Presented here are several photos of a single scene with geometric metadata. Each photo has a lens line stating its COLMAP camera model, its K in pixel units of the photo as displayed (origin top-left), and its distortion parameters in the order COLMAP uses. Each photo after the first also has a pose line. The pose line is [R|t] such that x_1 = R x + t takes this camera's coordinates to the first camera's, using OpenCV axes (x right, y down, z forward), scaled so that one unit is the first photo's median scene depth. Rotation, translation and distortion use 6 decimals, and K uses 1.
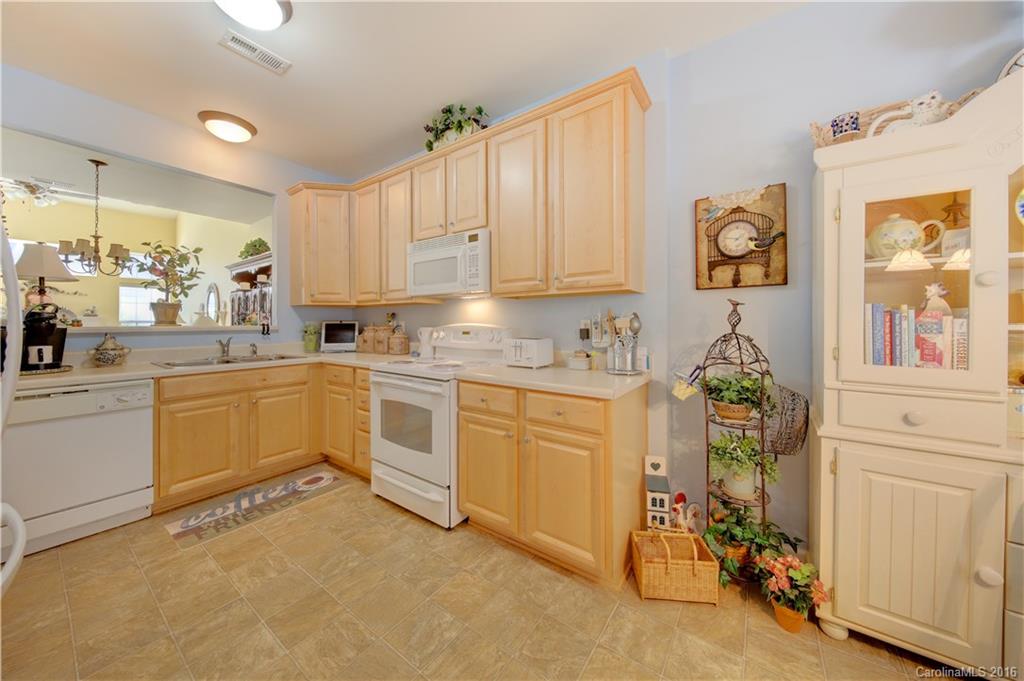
lens RADIAL K [[338.7, 0, 519.8], [0, 338.7, 320.7], [0, 0, 1]] dist [0.000853, 0.000002]
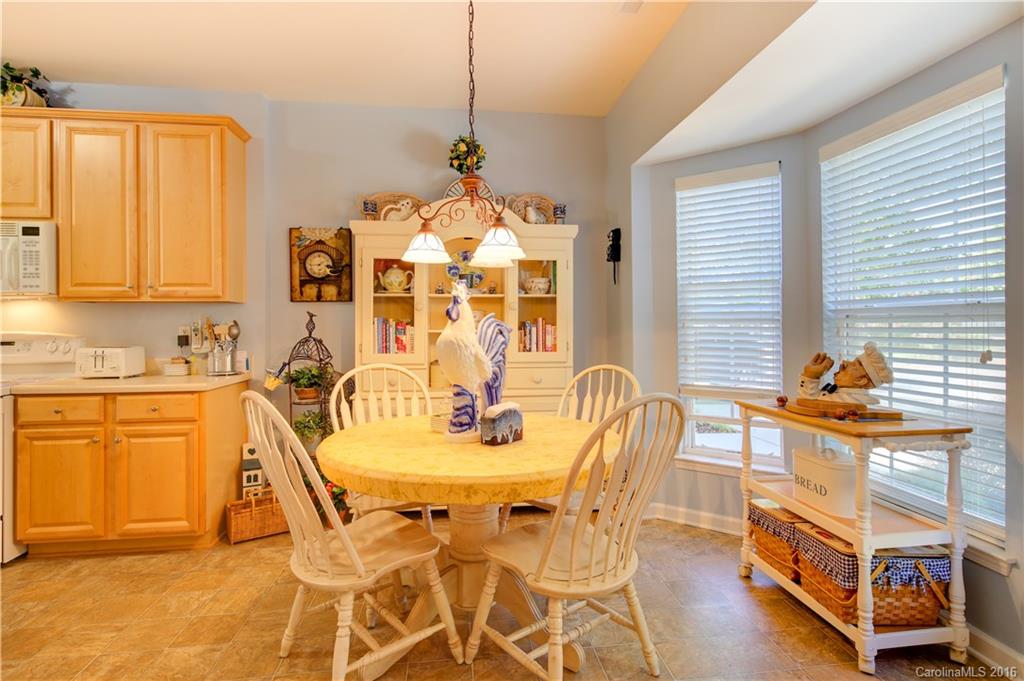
lens RADIAL K [[519.4, 0, 514.1], [0, 519.4, 321.0], [0, 0, 1]] dist [0.005597, -0.001355]
pose [[0.741454, 0.002820, 0.670998, -0.137419], [-0.000624, 0.999994, -0.003514, -0.016910], [-0.671003, 0.002187, 0.741451, -0.940349]]
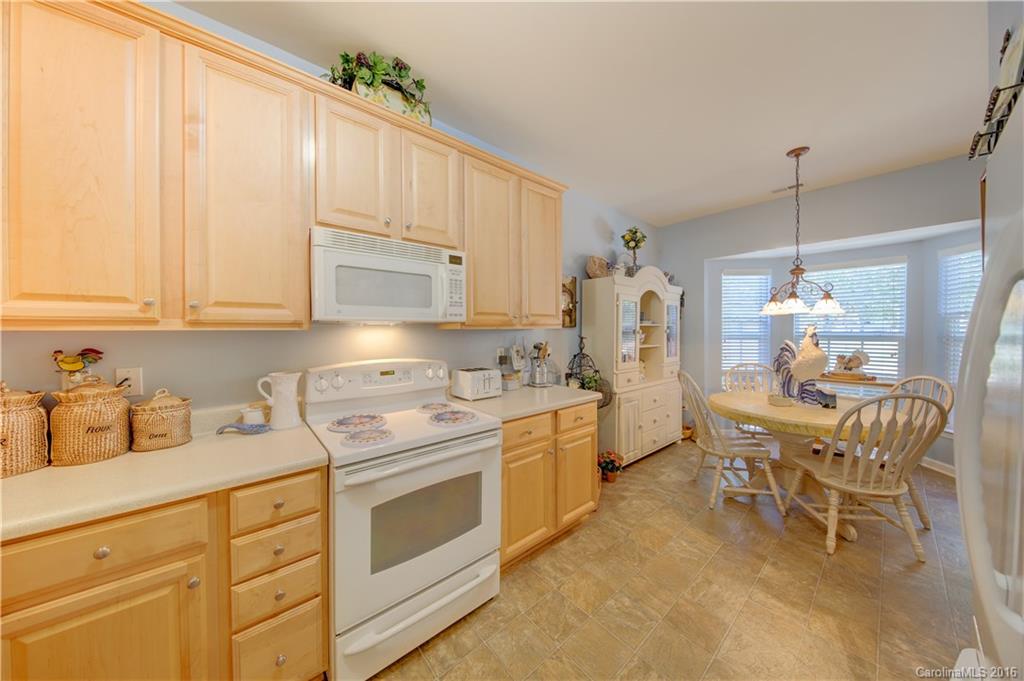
lens RADIAL K [[324.6, 0, 514.8], [0, 324.6, 329.4], [0, 0, 1]] dist [-0.001167, -0.000061]
pose [[0.260257, 0.000159, 0.965539, -1.061312], [-0.004421, 0.999990, 0.001027, -0.083880], [-0.965529, -0.004536, 0.260255, 0.764429]]
